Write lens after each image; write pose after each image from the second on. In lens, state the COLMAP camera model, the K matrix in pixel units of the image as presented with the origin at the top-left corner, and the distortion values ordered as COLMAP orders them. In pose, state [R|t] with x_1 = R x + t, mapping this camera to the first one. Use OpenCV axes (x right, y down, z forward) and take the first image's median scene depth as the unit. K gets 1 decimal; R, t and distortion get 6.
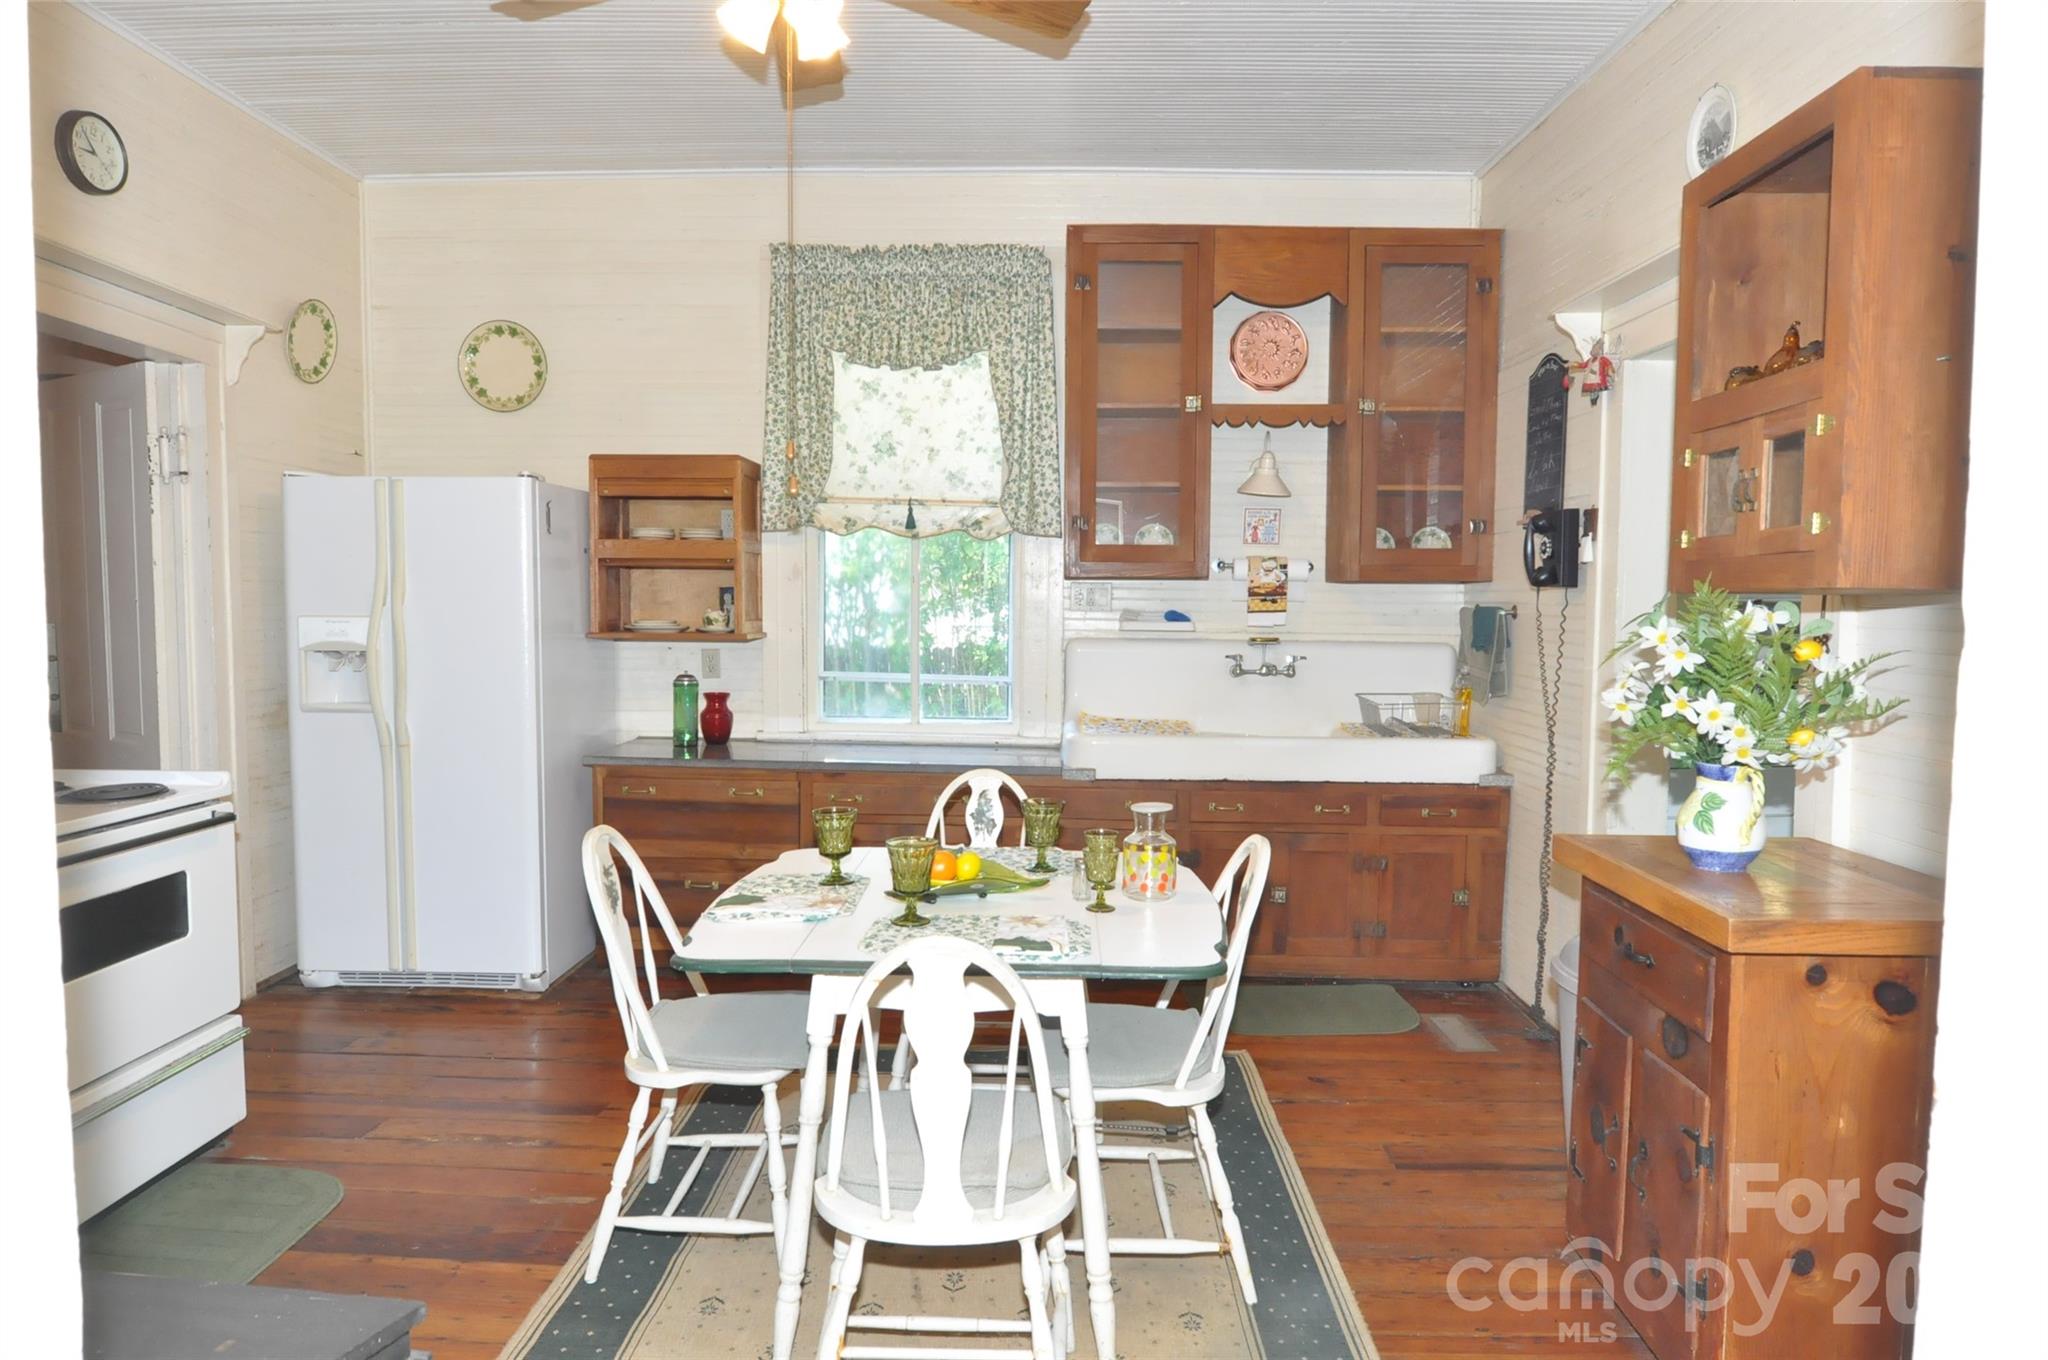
lens RADIAL K [[1243.4, 0, 1028.1], [0, 1243.4, 680.8], [0, 0, 1]] dist [-0.012412, -0.004606]
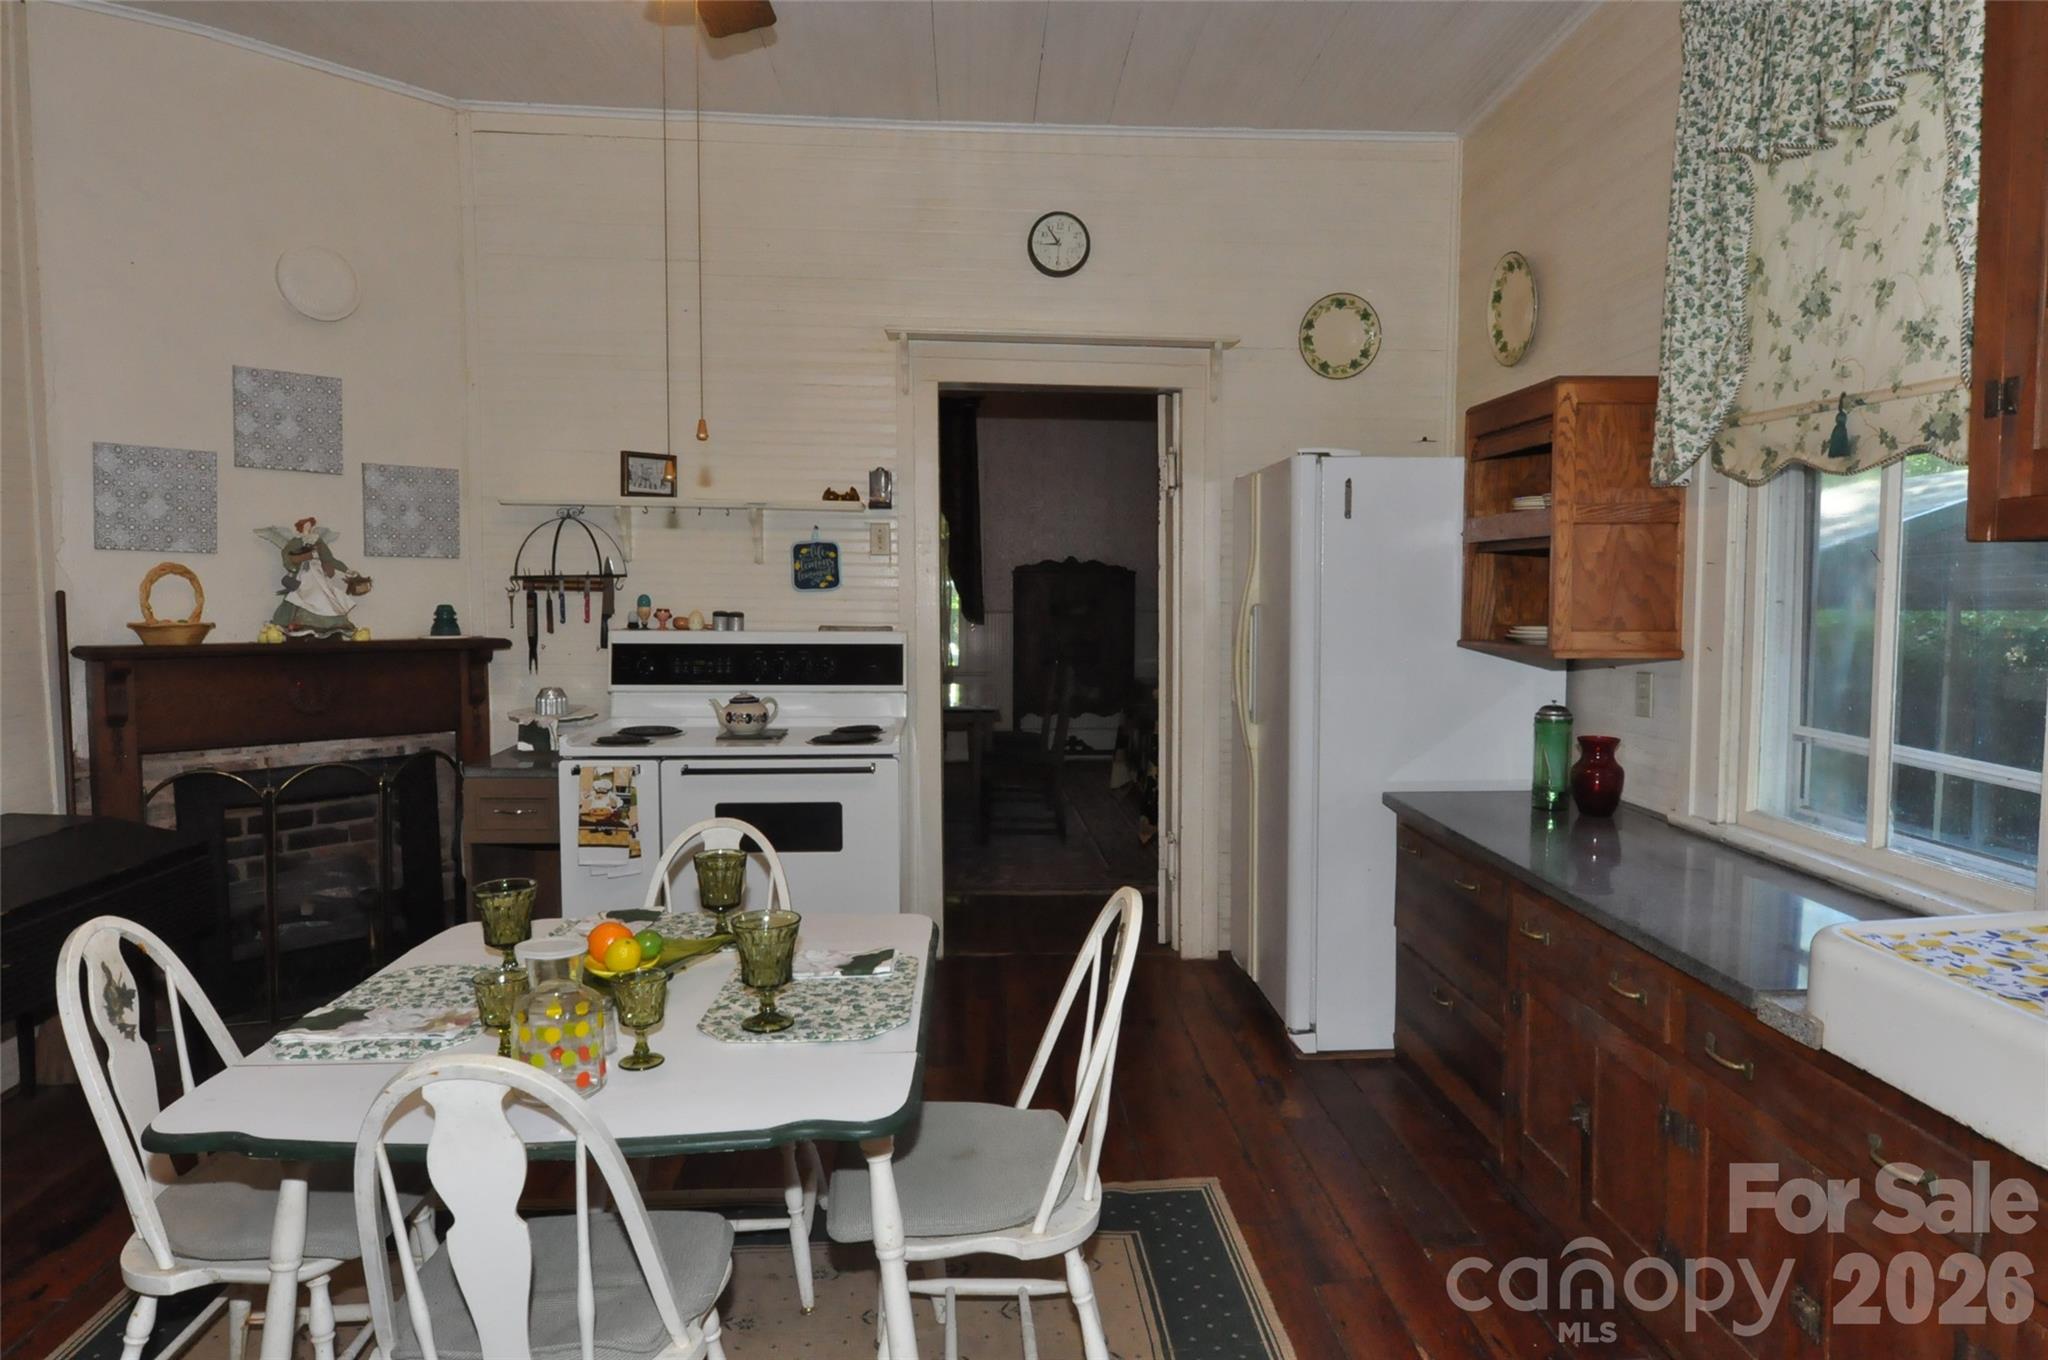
lens RADIAL K [[1243.4, 0, 1008.3], [0, 1243.4, 679.6], [0, 0, 1]] dist [-0.012412, -0.004606]
pose [[0.063035, 0.066006, -0.995826, 0.409281], [-0.061280, 0.996184, 0.062151, -0.045643], [0.996128, 0.057107, 0.066839, 0.679807]]
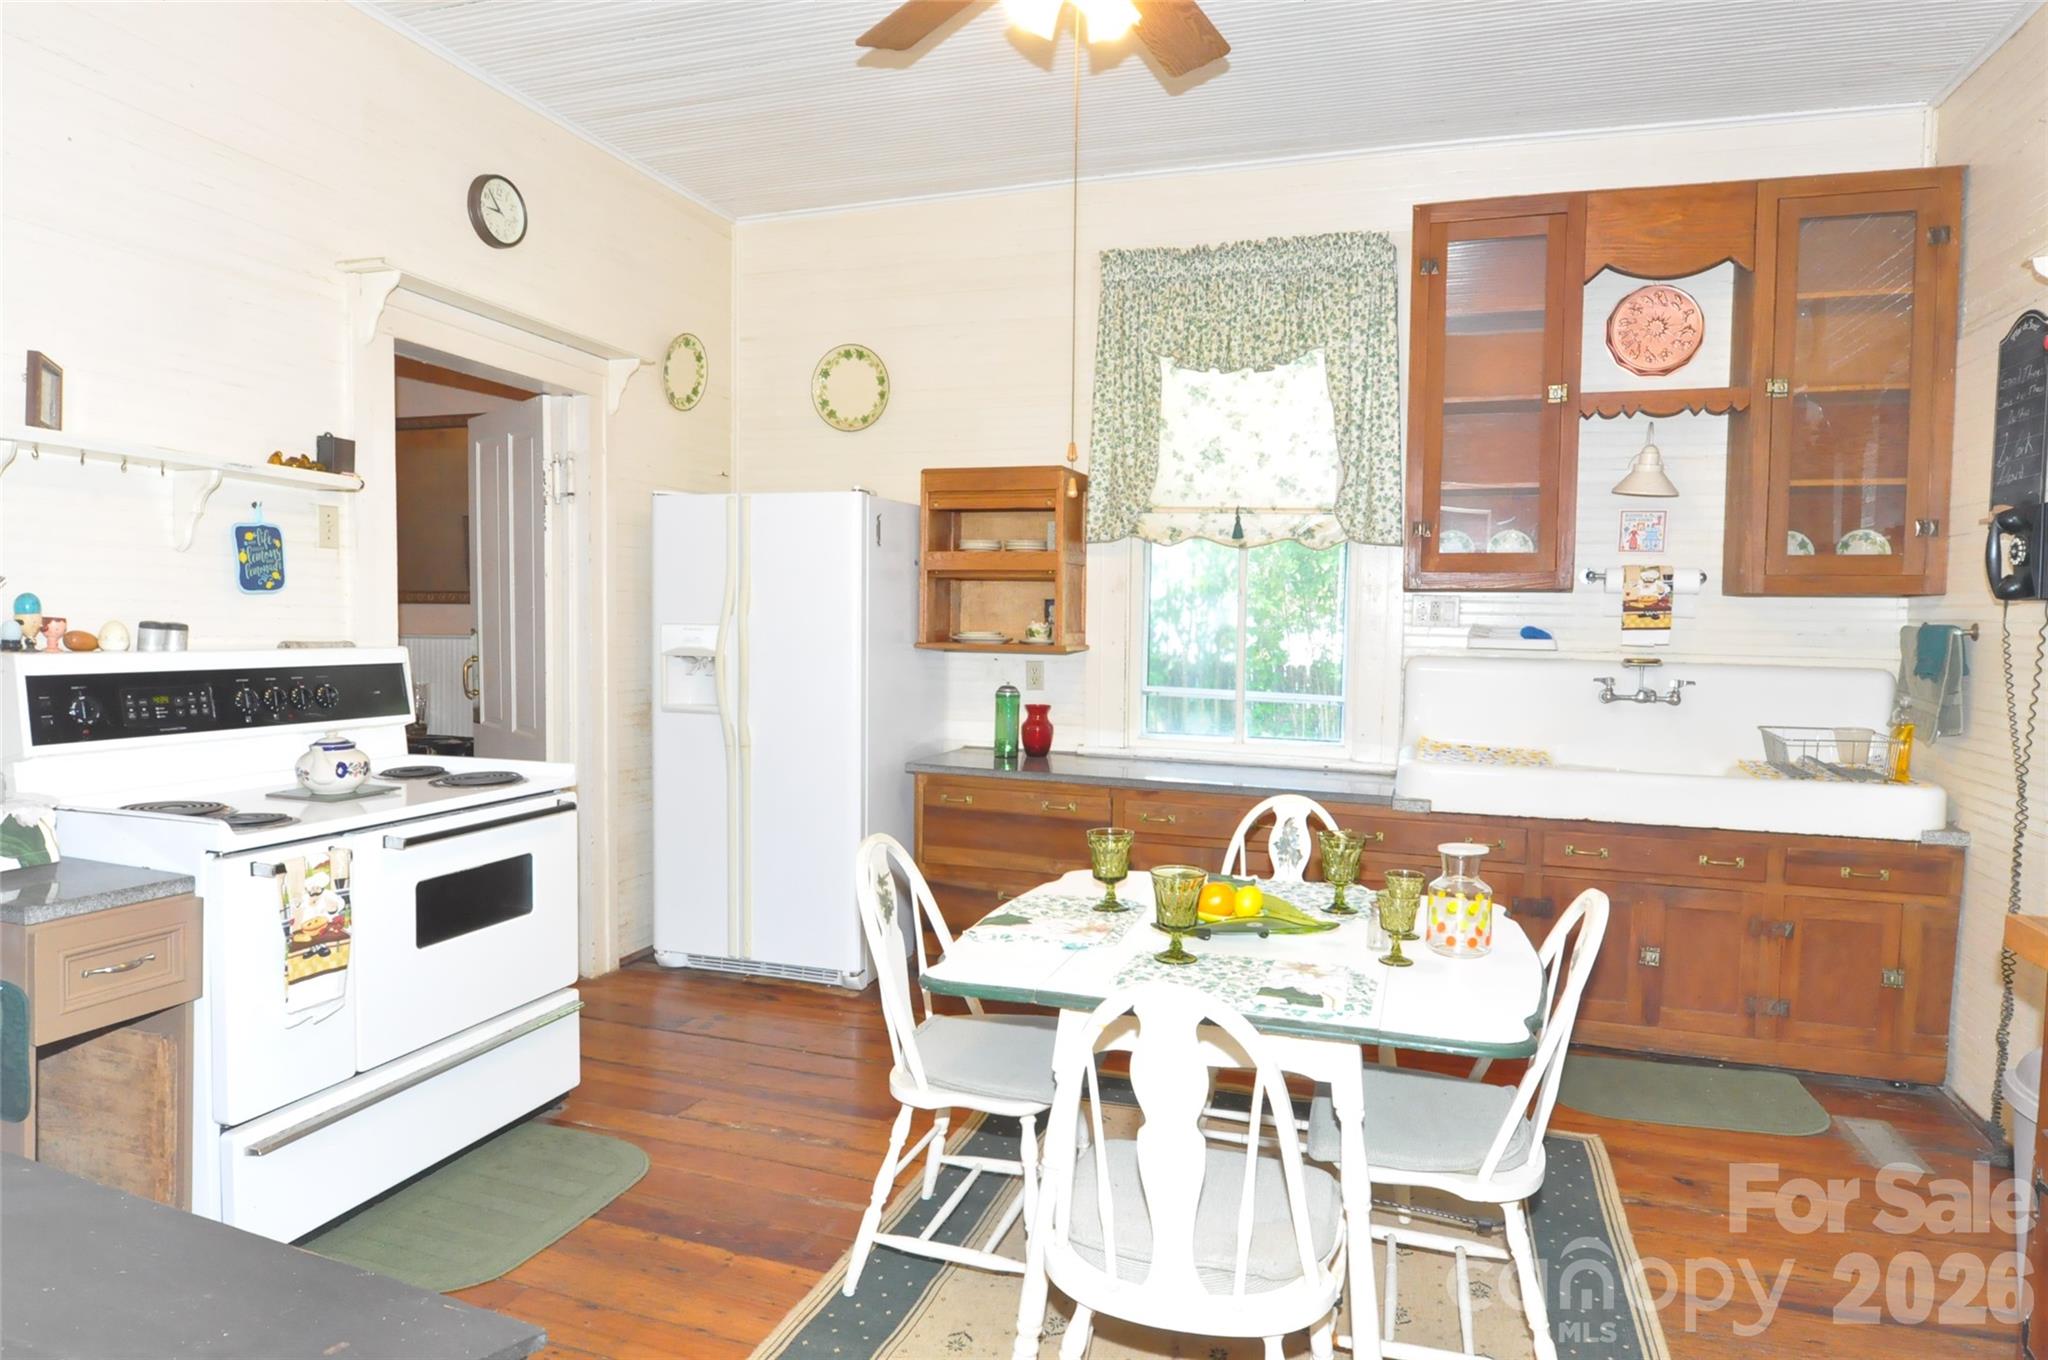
lens RADIAL K [[1243.4, 0, 1028.2], [0, 1243.4, 680.9], [0, 0, 1]] dist [-0.012412, -0.004606]
pose [[0.955944, 0.021512, -0.292759, 0.035394], [-0.025560, 0.999623, -0.010007, 0.000521], [0.292433, 0.017049, 0.956134, 0.047229]]
